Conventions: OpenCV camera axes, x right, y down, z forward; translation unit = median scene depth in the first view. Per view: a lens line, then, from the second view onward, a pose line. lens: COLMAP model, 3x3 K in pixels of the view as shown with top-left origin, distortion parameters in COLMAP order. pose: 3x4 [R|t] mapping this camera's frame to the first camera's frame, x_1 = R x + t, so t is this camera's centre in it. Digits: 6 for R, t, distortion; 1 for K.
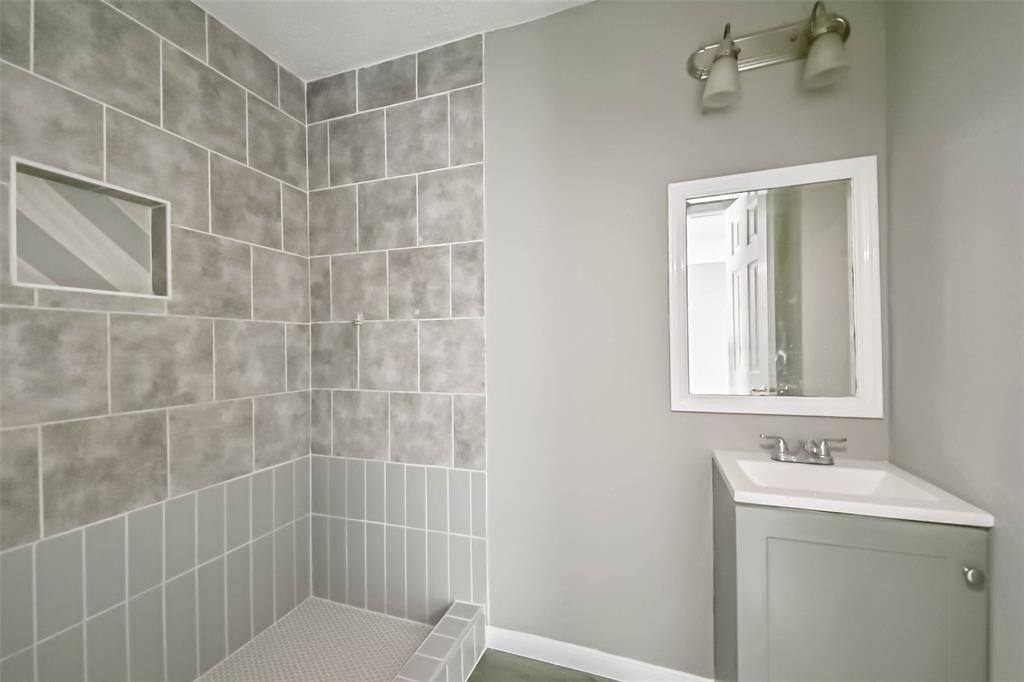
lens RADIAL K [[412.8, 0, 509.3], [0, 412.8, 341.9], [0, 0, 1]] dist [0.018547, -0.000207]
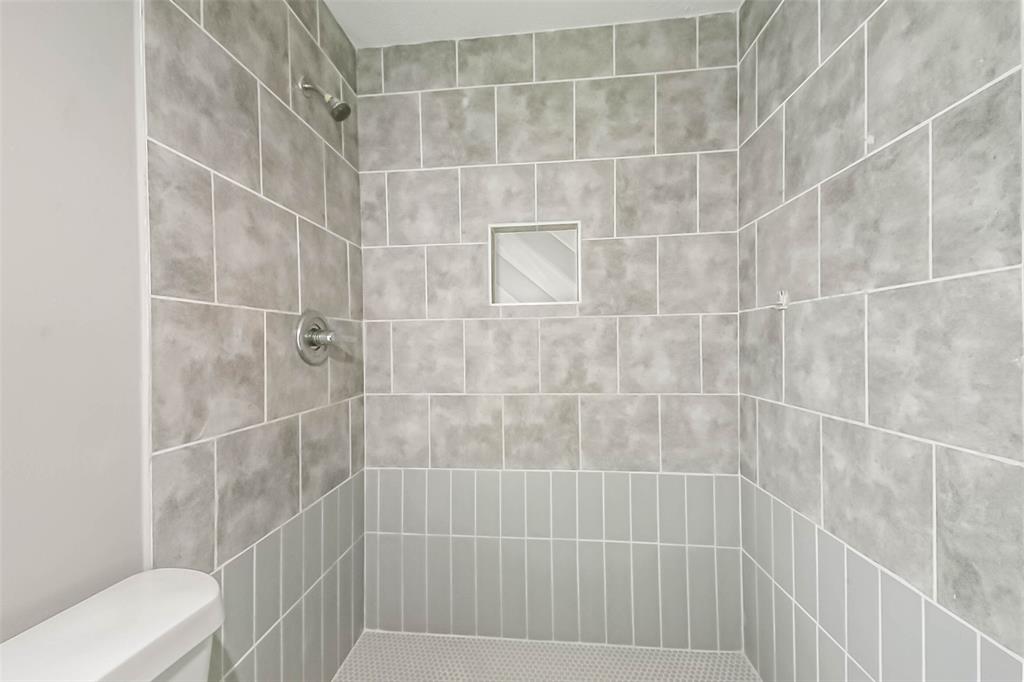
lens RADIAL K [[391.0, 0, 511.4], [0, 391.0, 345.5], [0, 0, 1]] dist [0.070015, -0.028588]
pose [[0.268170, 0.005678, -0.963355, 0.173971], [0.020994, 0.999711, 0.011737, 0.000930], [0.963143, -0.023372, 0.267973, 0.418786]]
